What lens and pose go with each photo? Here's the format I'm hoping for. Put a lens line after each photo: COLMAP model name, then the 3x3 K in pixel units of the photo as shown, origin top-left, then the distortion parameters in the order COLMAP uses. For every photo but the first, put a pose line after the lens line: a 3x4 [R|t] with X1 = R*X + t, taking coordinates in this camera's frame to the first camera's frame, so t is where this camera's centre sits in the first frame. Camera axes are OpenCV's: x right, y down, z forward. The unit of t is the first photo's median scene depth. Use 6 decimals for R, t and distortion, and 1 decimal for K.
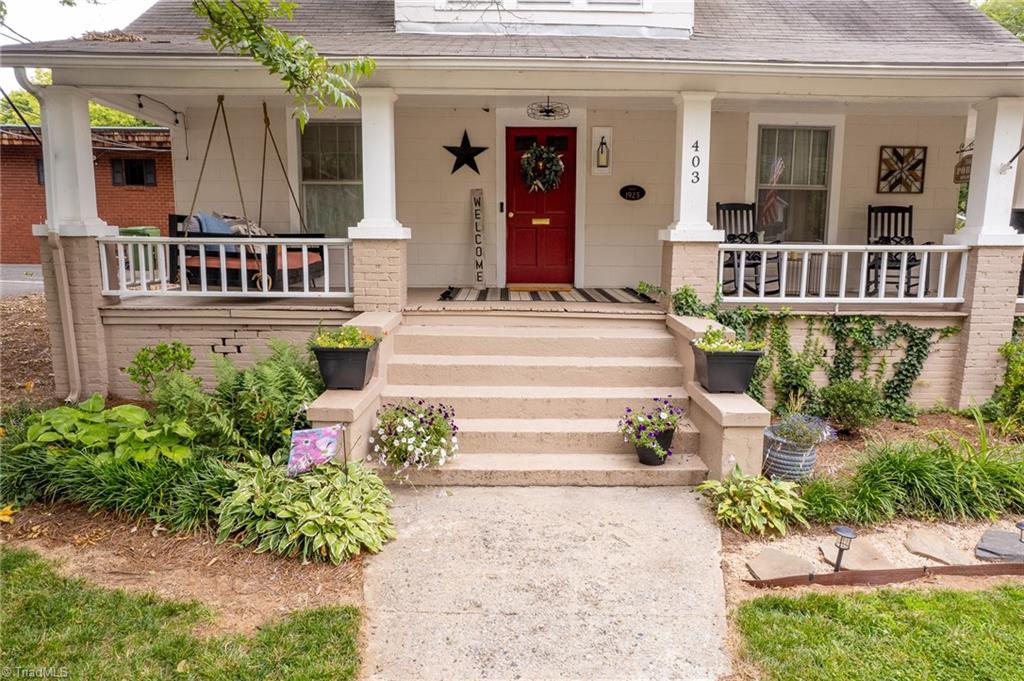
lens RADIAL K [[650.9, 0, 512.0], [0, 650.9, 340.5], [0, 0, 1]] dist [-0.053918, 0.038296]
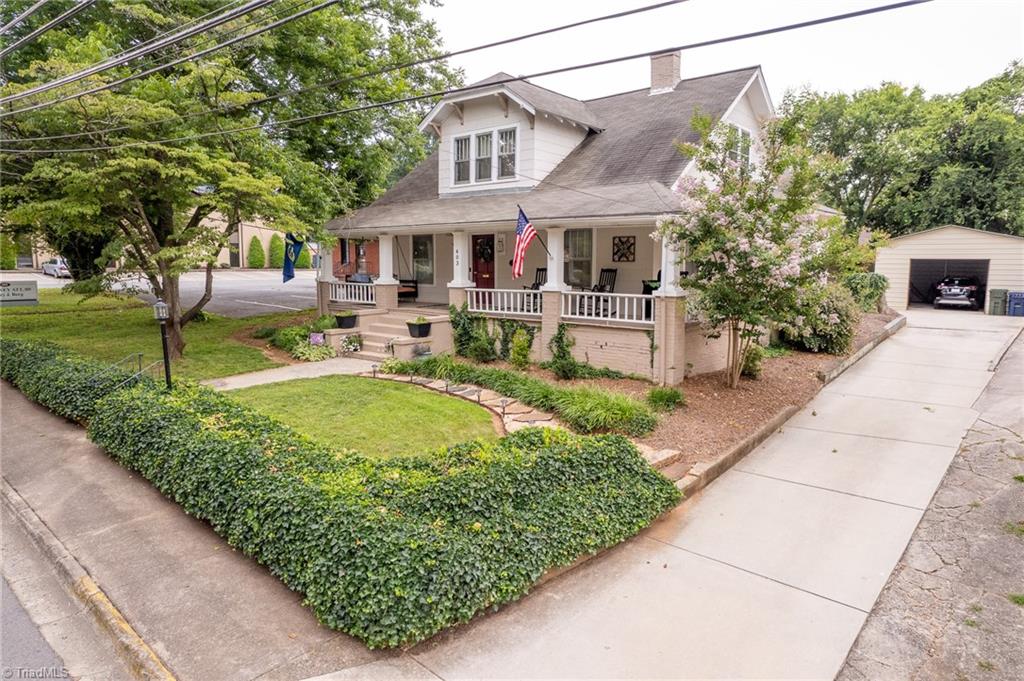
lens RADIAL K [[650.9, 0, 512.0], [0, 650.9, 340.5], [0, 0, 1]] dist [-0.053918, 0.038296]
pose [[0.740277, 0.071414, -0.668498, 2.033425], [-0.109276, 0.993901, -0.014833, 0.069134], [0.663362, 0.084031, 0.743566, -0.706503]]
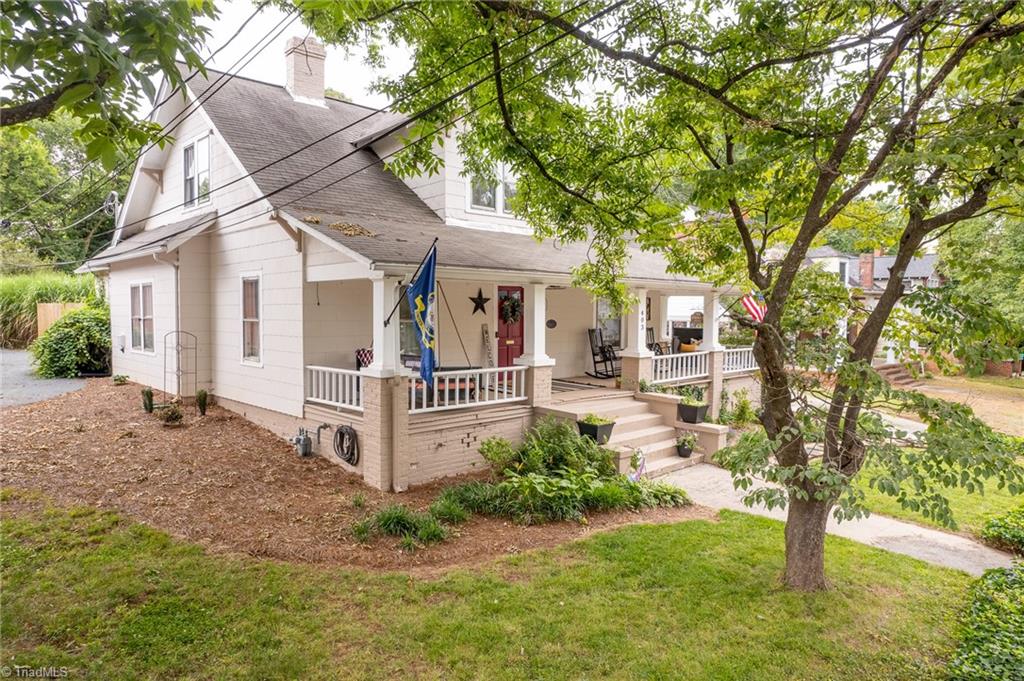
lens RADIAL K [[650.9, 0, 512.0], [0, 650.9, 340.5], [0, 0, 1]] dist [-0.053918, 0.038296]
pose [[0.722752, -0.037565, 0.690086, -1.385151], [0.103877, 0.993083, -0.054735, -0.124497], [-0.683256, 0.111244, 0.721655, -0.235452]]
